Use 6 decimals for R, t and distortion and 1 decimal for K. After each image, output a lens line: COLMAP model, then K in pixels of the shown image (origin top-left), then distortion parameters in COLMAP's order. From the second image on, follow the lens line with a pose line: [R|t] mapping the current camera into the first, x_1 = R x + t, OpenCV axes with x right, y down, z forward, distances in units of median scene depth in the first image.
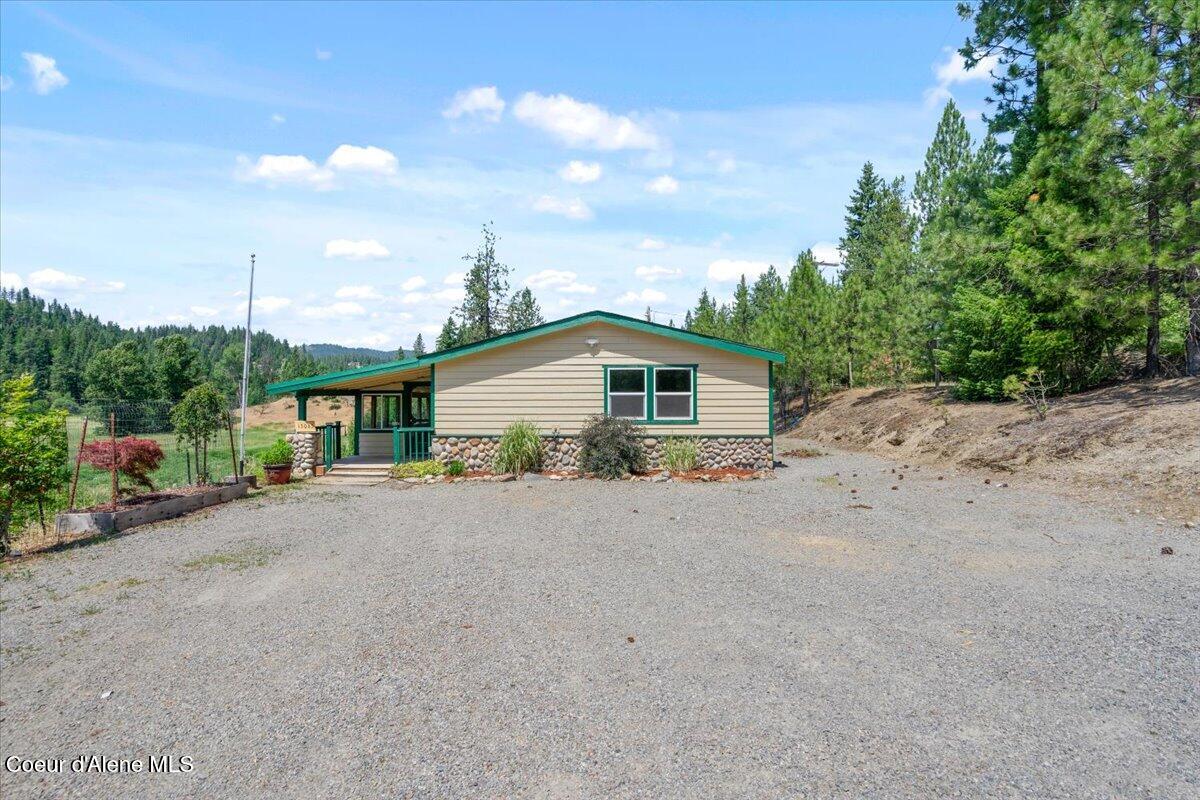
lens RADIAL K [[544.9, 0, 602.5], [0, 544.9, 404.0], [0, 0, 1]] dist [-0.016248, 0.007850]
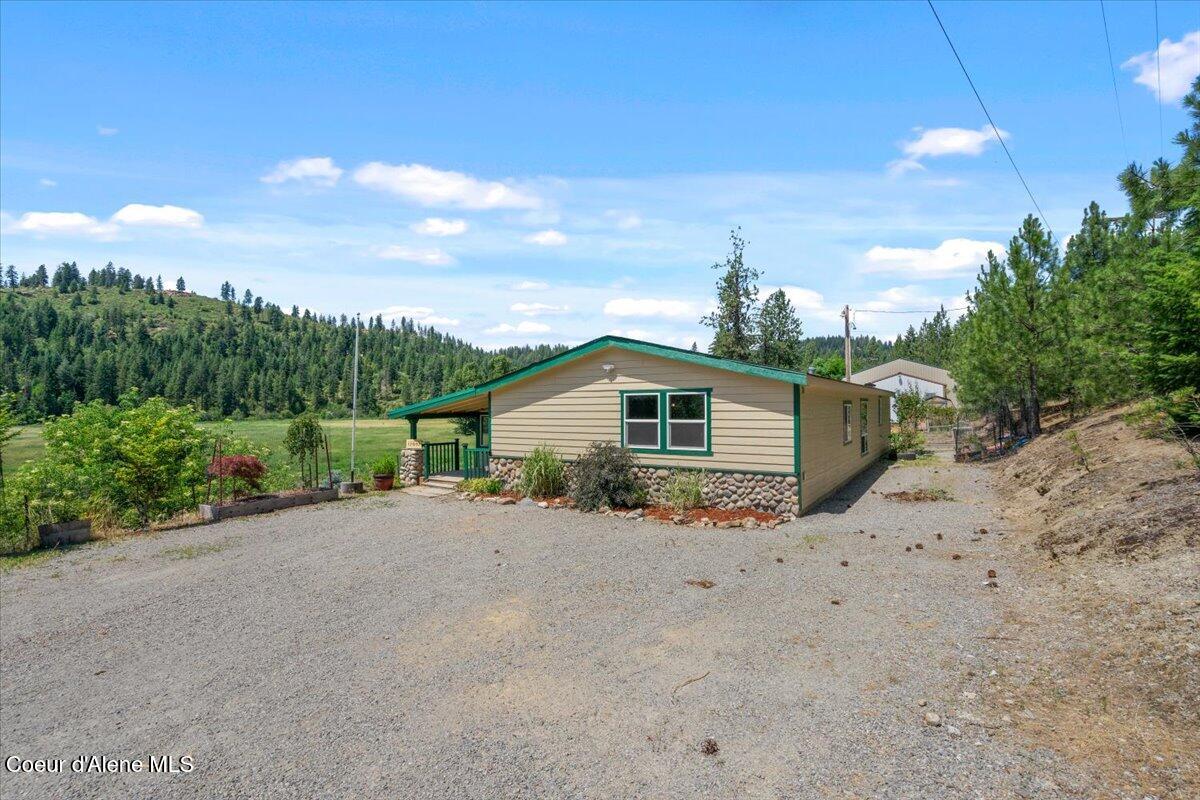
lens RADIAL K [[540.4, 0, 597.5], [0, 540.4, 405.7], [0, 0, 1]] dist [-0.005054, 0.000978]
pose [[0.864669, -0.004722, -0.502320, 0.443885], [0.002430, 0.999983, -0.005219, -0.039451], [0.502336, 0.003292, 0.864666, 0.146704]]
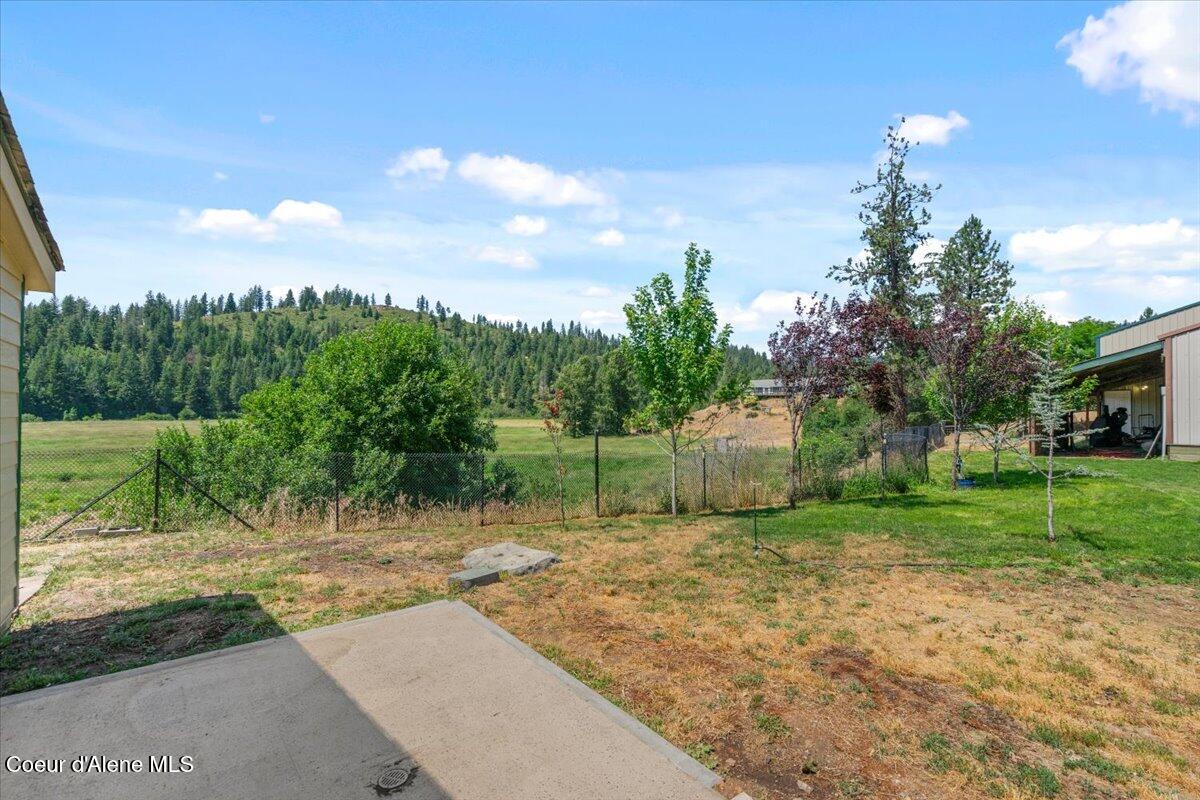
lens RADIAL K [[540.4, 0, 597.5], [0, 540.4, 405.7], [0, 0, 1]] dist [-0.005054, 0.000978]
pose [[0.663579, -0.000392, -0.748106, 0.209716], [-0.008746, 0.999927, -0.008282, -0.001834], [0.748055, 0.012039, 0.663528, 2.347028]]
